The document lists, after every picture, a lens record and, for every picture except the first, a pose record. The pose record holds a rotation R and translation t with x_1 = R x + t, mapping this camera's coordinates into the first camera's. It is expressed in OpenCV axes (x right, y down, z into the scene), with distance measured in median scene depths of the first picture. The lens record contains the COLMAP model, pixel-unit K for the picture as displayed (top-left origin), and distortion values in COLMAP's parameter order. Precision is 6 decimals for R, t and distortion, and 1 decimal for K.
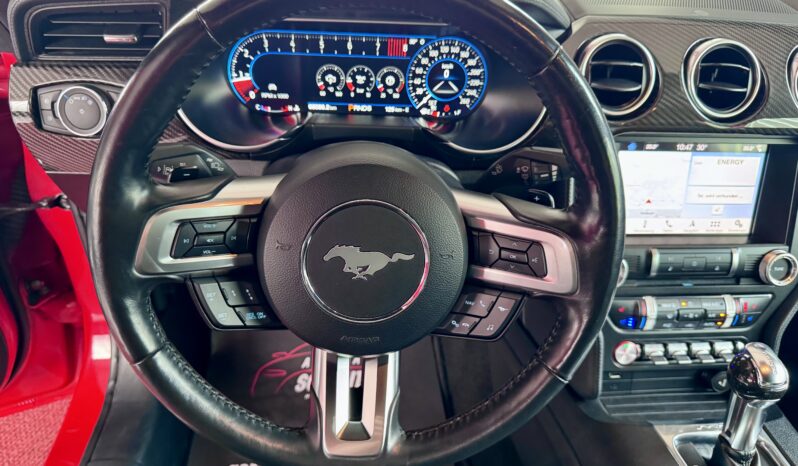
lens RADIAL K [[583.8, 0, 406.2], [0, 583.8, 234.1], [0, 0, 1]] dist [0.103506, -0.176073]
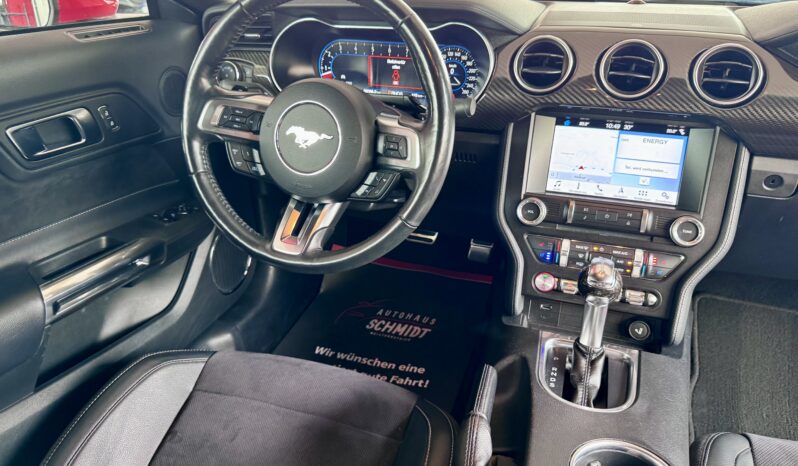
lens RADIAL K [[583.8, 0, 406.2], [0, 583.8, 234.1], [0, 0, 1]] dist [0.103506, -0.176073]
pose [[0.906763, 0.125239, -0.402611, 0.603026], [-0.186143, 0.975683, -0.115730, 0.305114], [0.378327, 0.179882, 0.908026, -0.272891]]
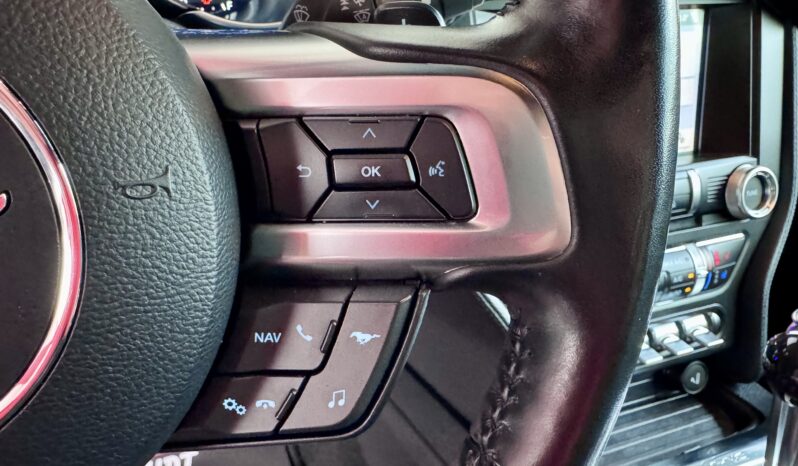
lens RADIAL K [[568.7, 0, 357.7], [0, 568.7, 236.4], [0, 0, 1]] dist [-0.005550, -0.001653]
pose [[0.968799, -0.152755, 0.195175, 0.073784], [0.161514, 0.986424, -0.029680, 0.055511], [-0.187992, 0.060277, 0.980319, 0.471322]]
